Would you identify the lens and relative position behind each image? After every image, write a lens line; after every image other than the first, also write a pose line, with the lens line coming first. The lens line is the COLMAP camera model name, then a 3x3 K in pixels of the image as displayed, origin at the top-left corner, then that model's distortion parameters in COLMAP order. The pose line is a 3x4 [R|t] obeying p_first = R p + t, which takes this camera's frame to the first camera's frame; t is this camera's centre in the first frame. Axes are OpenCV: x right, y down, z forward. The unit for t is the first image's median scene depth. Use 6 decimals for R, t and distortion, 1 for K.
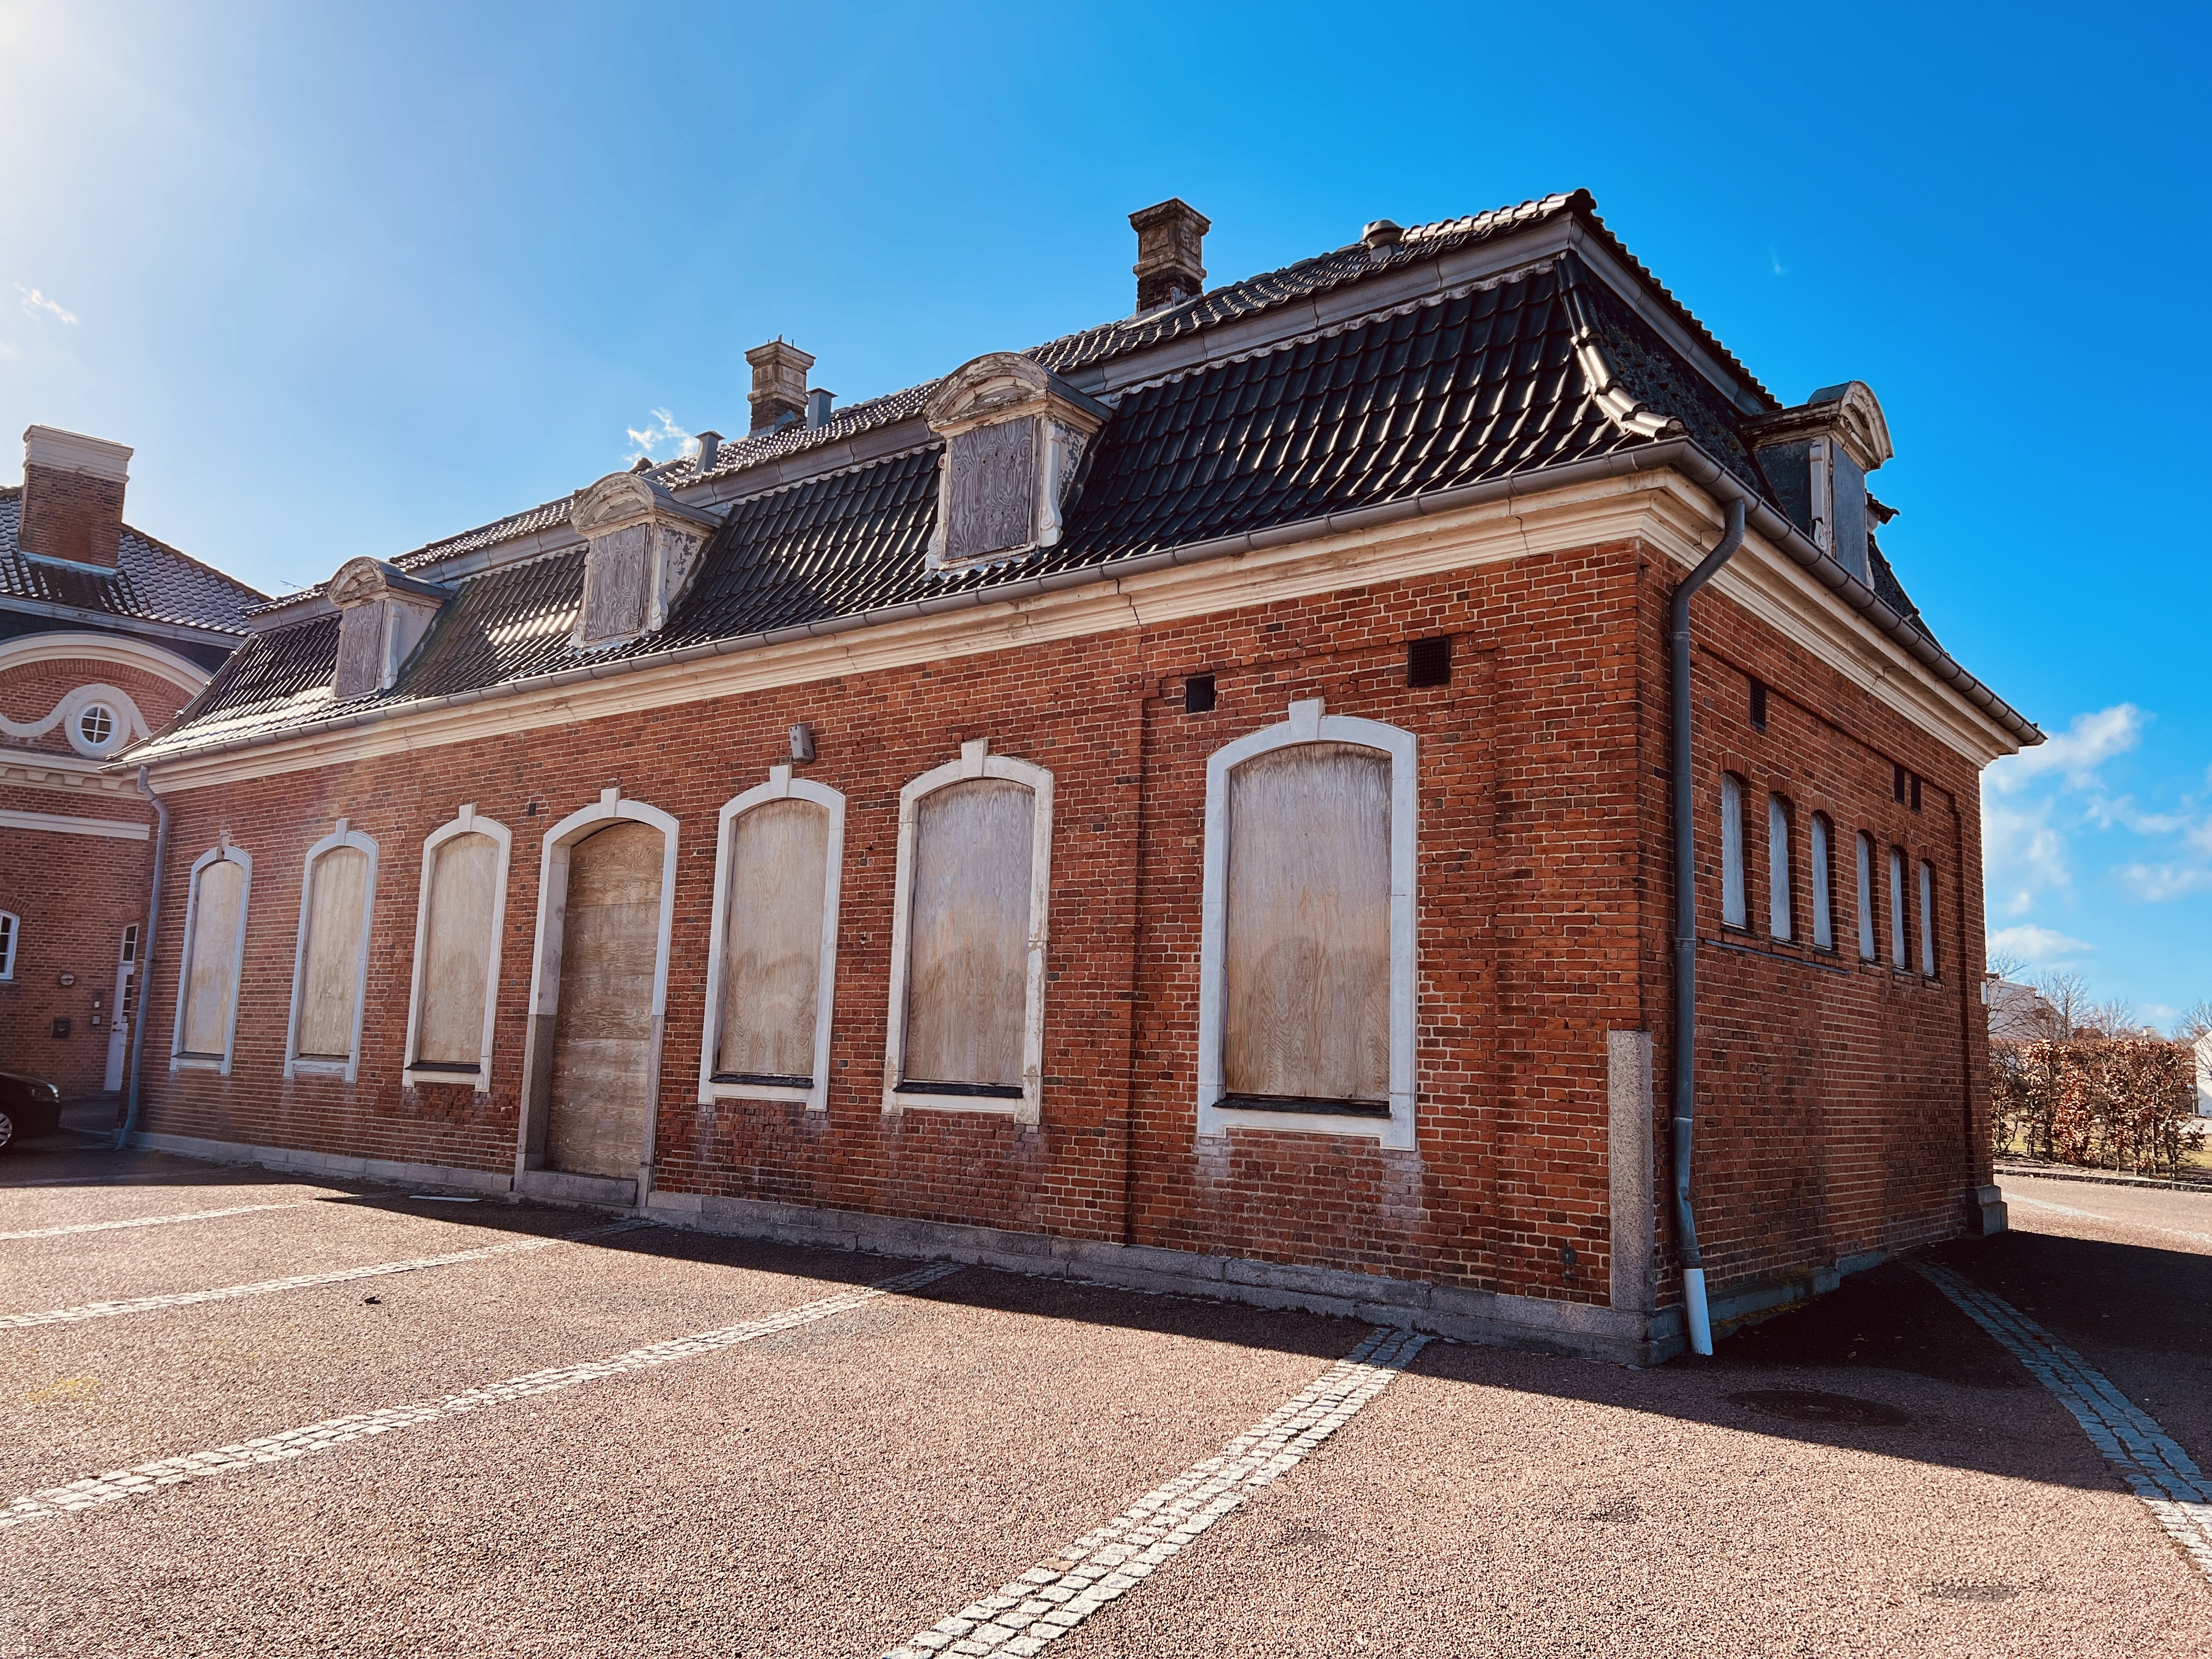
lens RADIAL K [[1656.2, 0, 1099.8], [0, 1656.2, 799.6], [0, 0, 1]] dist [0.071714, -0.060725]
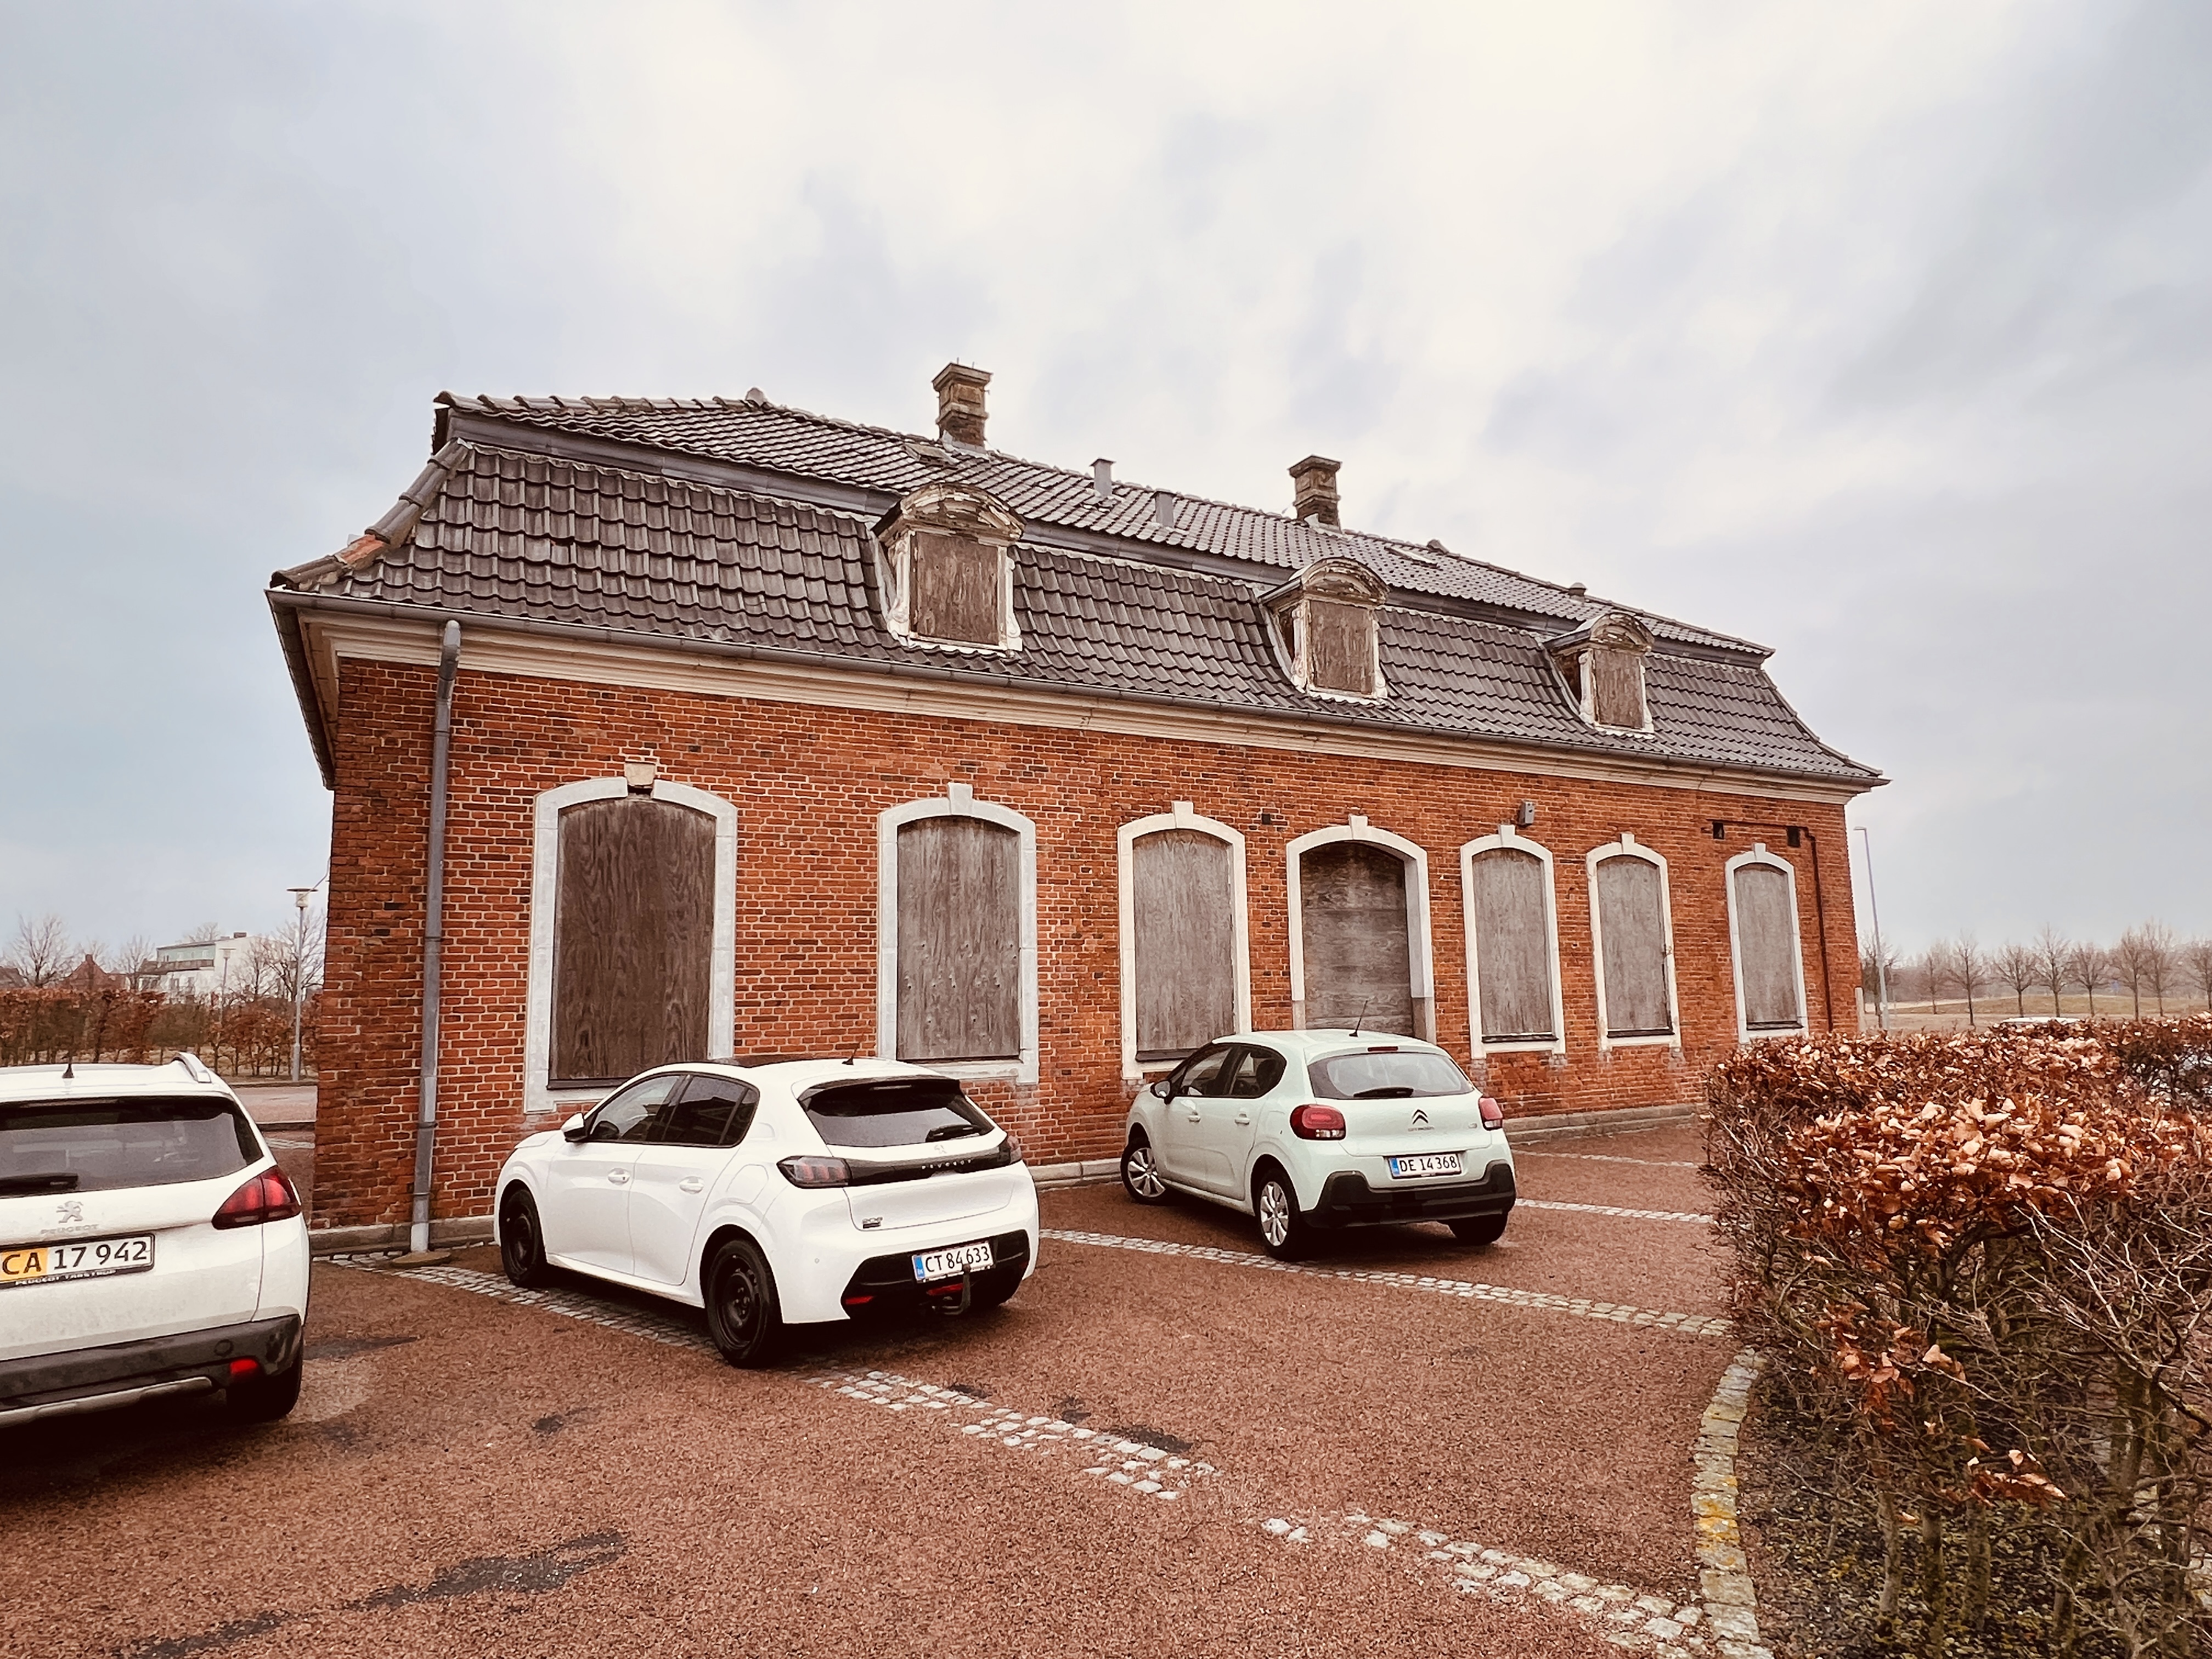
lens RADIAL K [[1268.1, 0, 1114.2], [0, 1268.1, 837.9], [0, 0, 1]] dist [-0.002380, -0.000556]
pose [[0.364346, 0.085131, 0.927364, -1.542778], [-0.106625, 0.993078, -0.049272, 0.094353], [-0.925139, -0.080928, 0.370901, 1.025944]]
